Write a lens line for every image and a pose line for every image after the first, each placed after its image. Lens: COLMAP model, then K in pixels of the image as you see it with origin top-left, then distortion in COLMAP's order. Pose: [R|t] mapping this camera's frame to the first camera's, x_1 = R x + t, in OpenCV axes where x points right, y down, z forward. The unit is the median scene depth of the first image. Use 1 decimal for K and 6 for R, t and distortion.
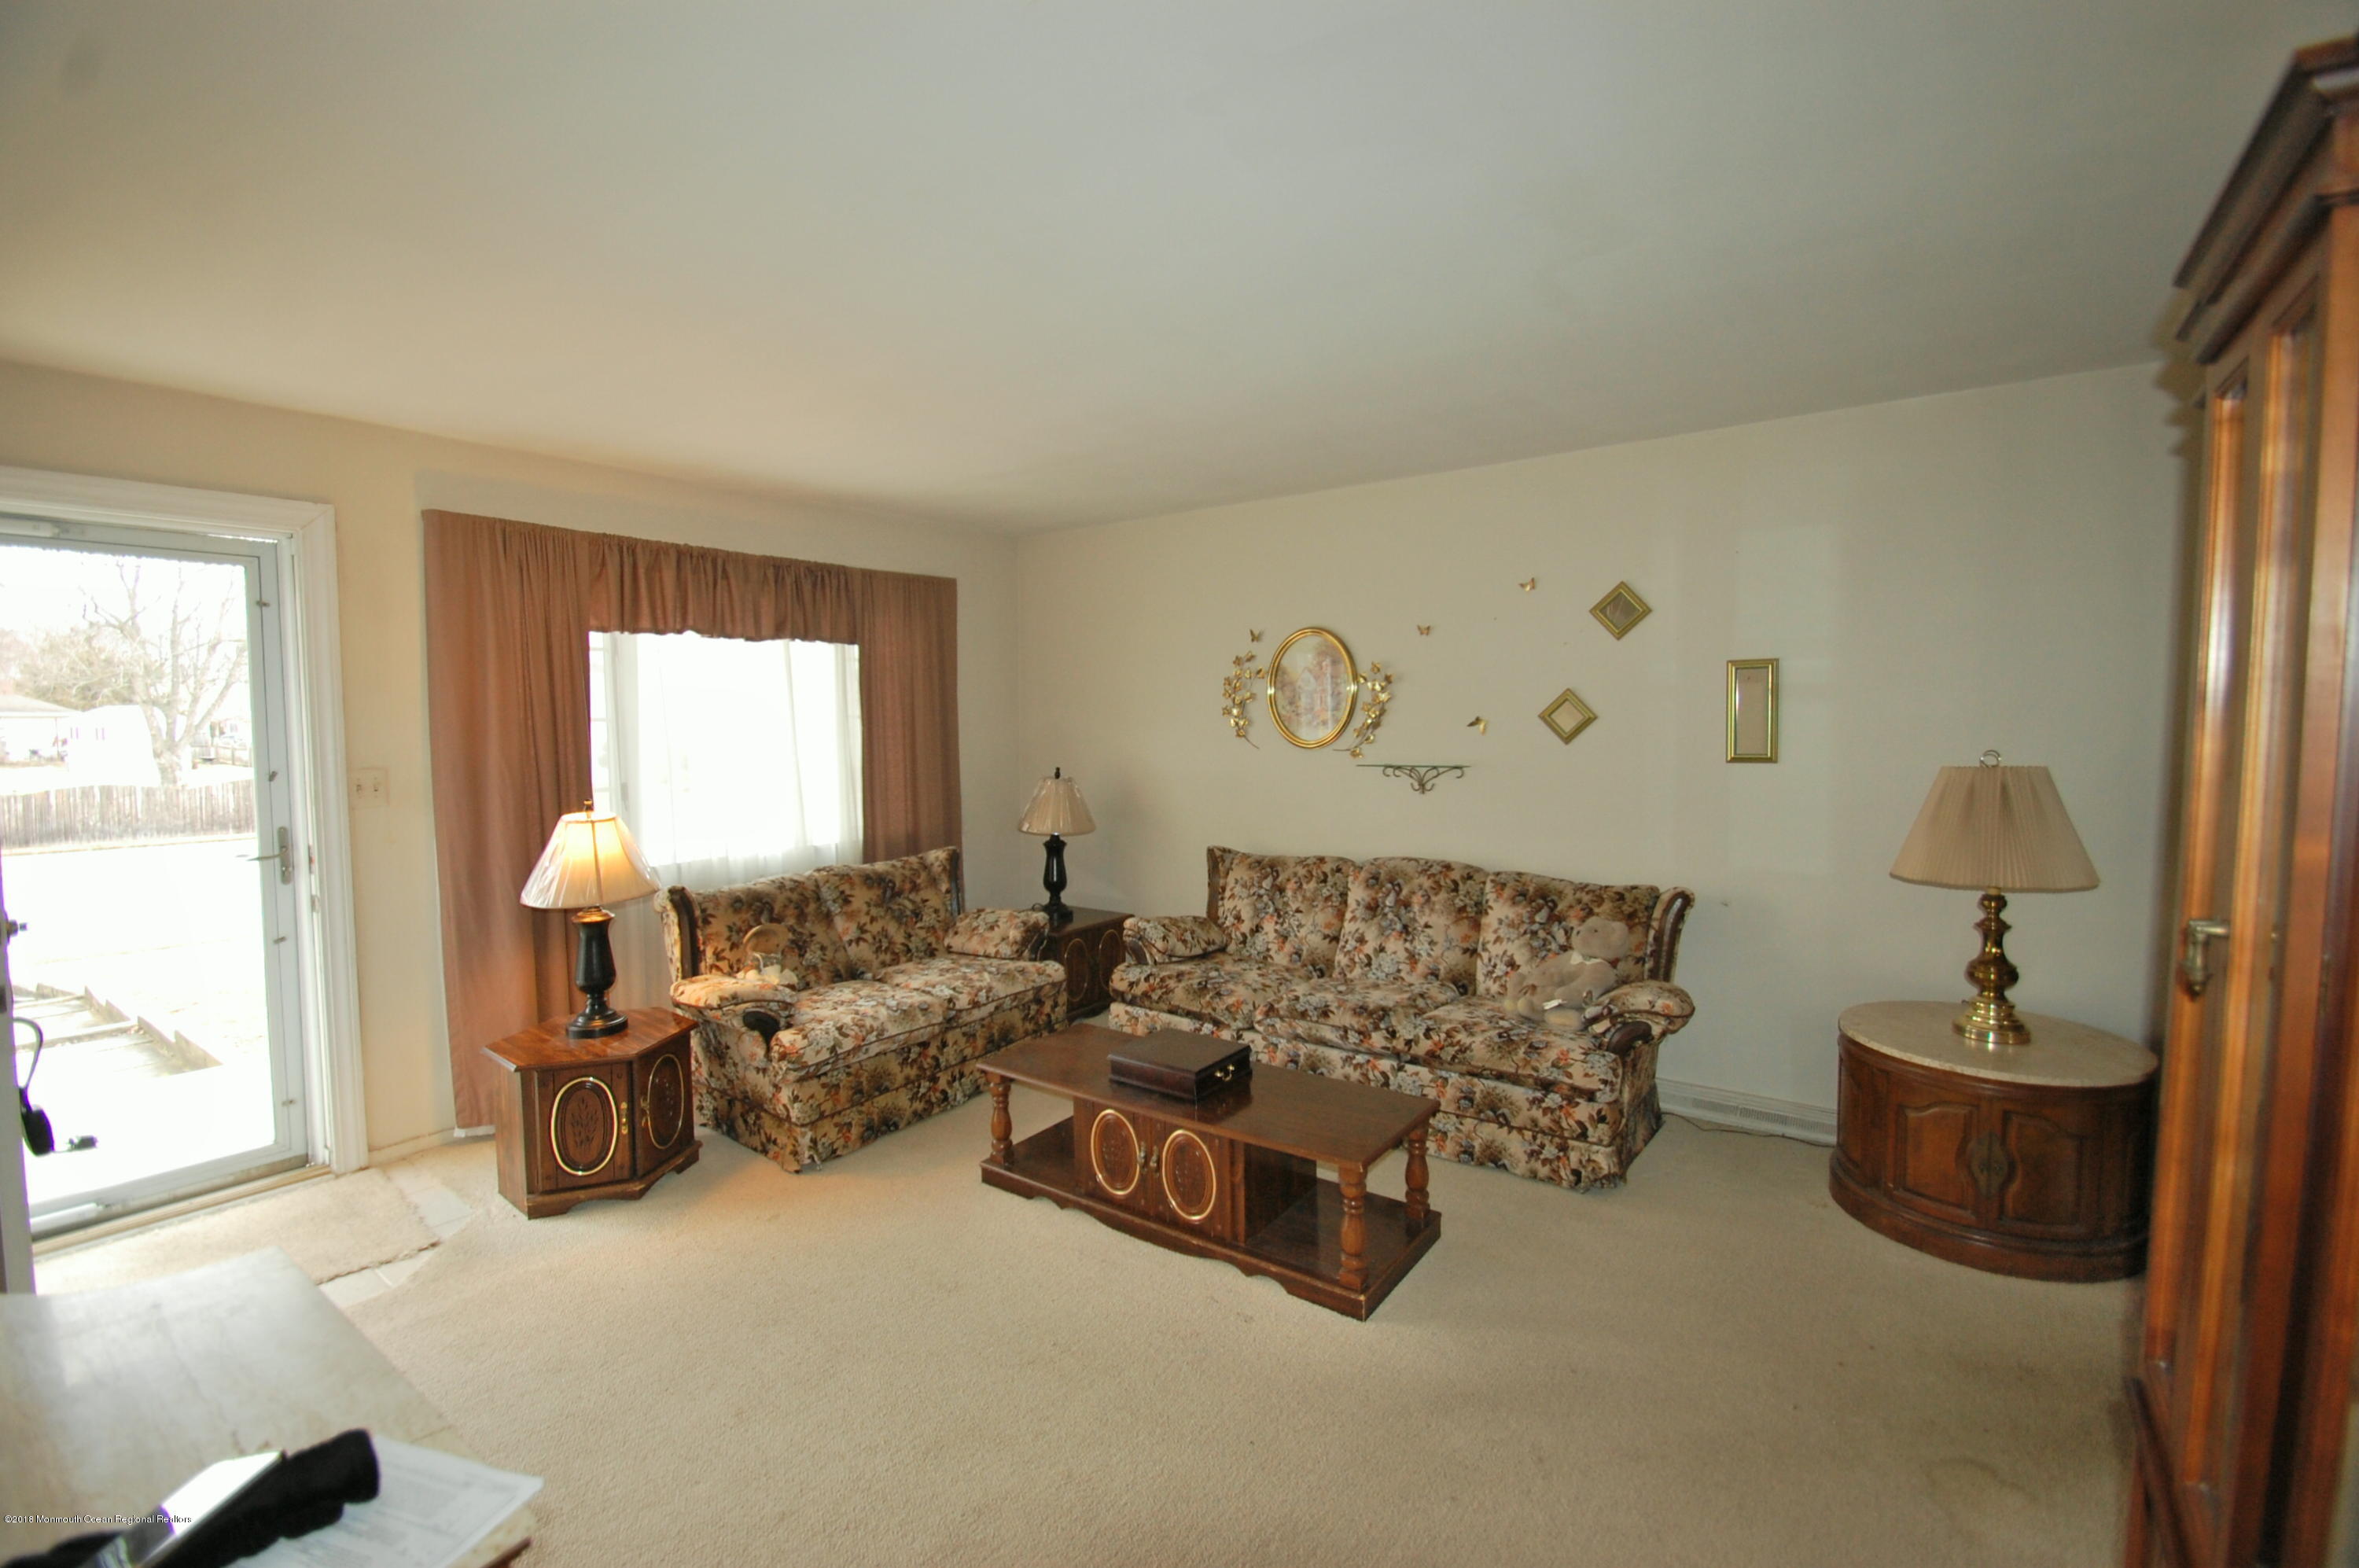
lens RADIAL K [[1025.8, 0, 1166.9], [0, 1025.8, 775.5], [0, 0, 1]] dist [0.019437, -0.016038]
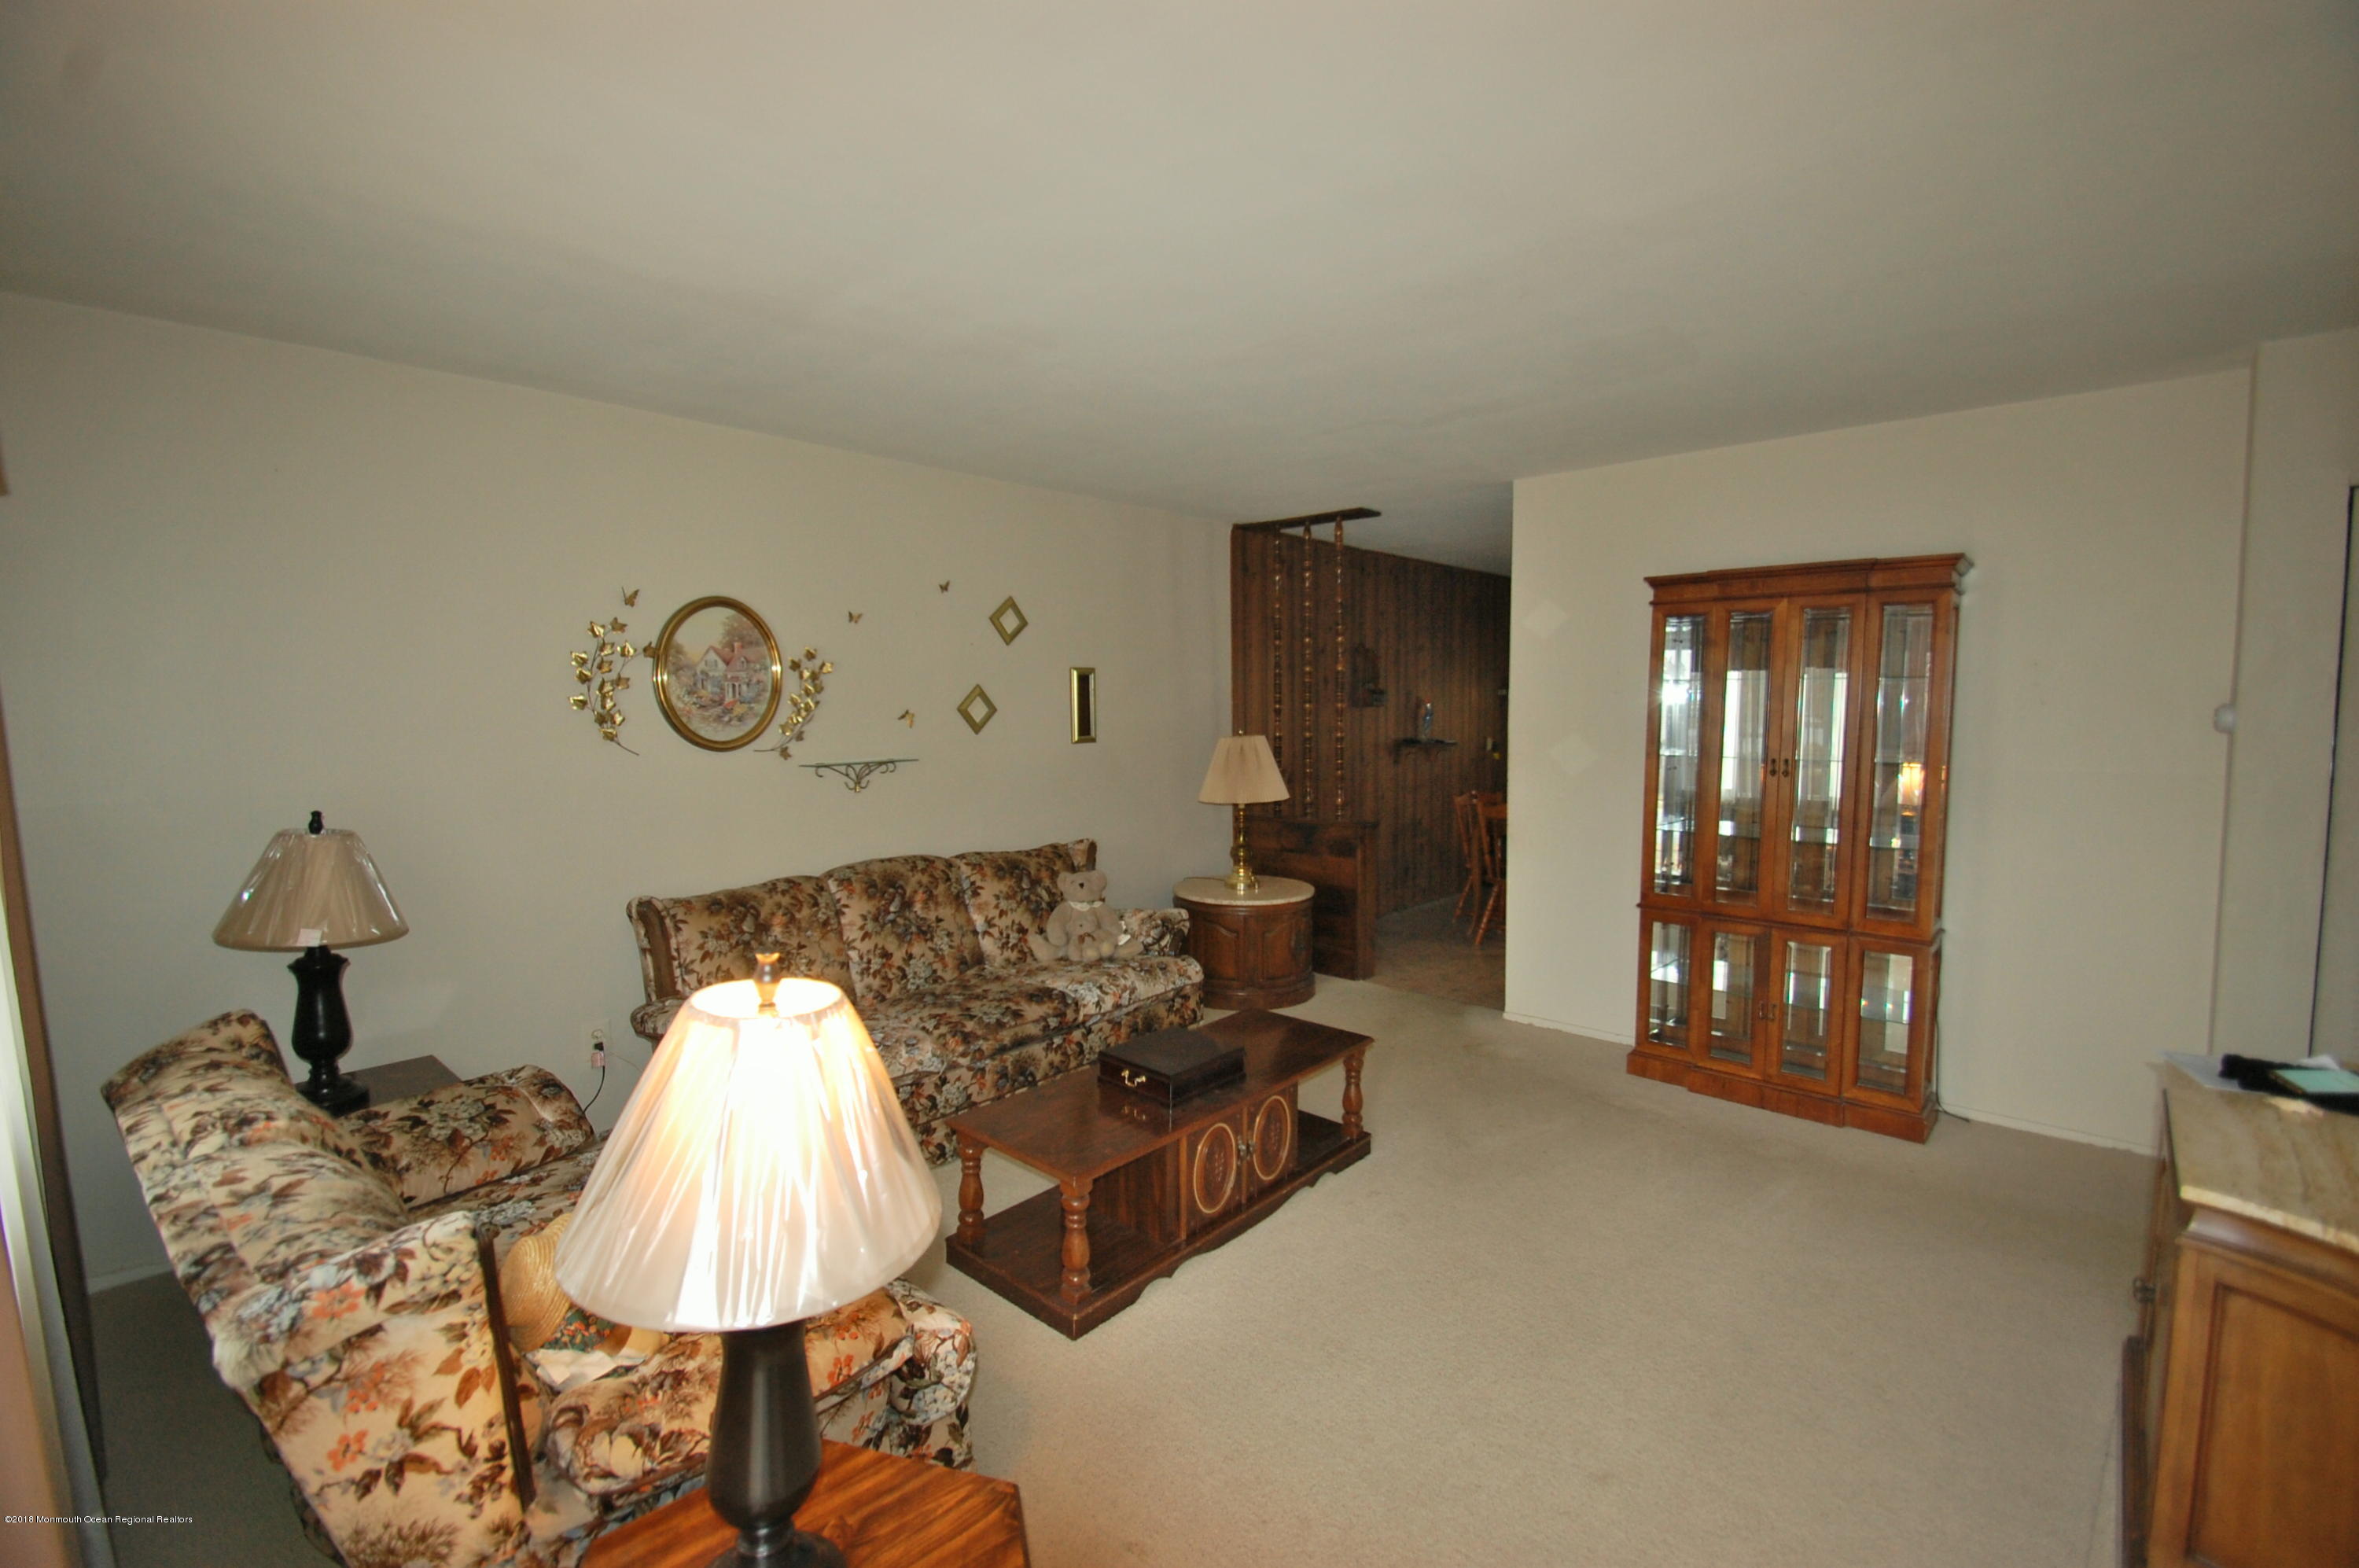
lens RADIAL K [[1025.8, 0, 1166.9], [0, 1025.8, 775.5], [0, 0, 1]] dist [0.019437, -0.016038]
pose [[0.120183, -0.057663, 0.991076, -0.643002], [0.071605, 0.996215, 0.049279, -0.023349], [-0.990166, 0.065043, 0.123857, 0.606547]]
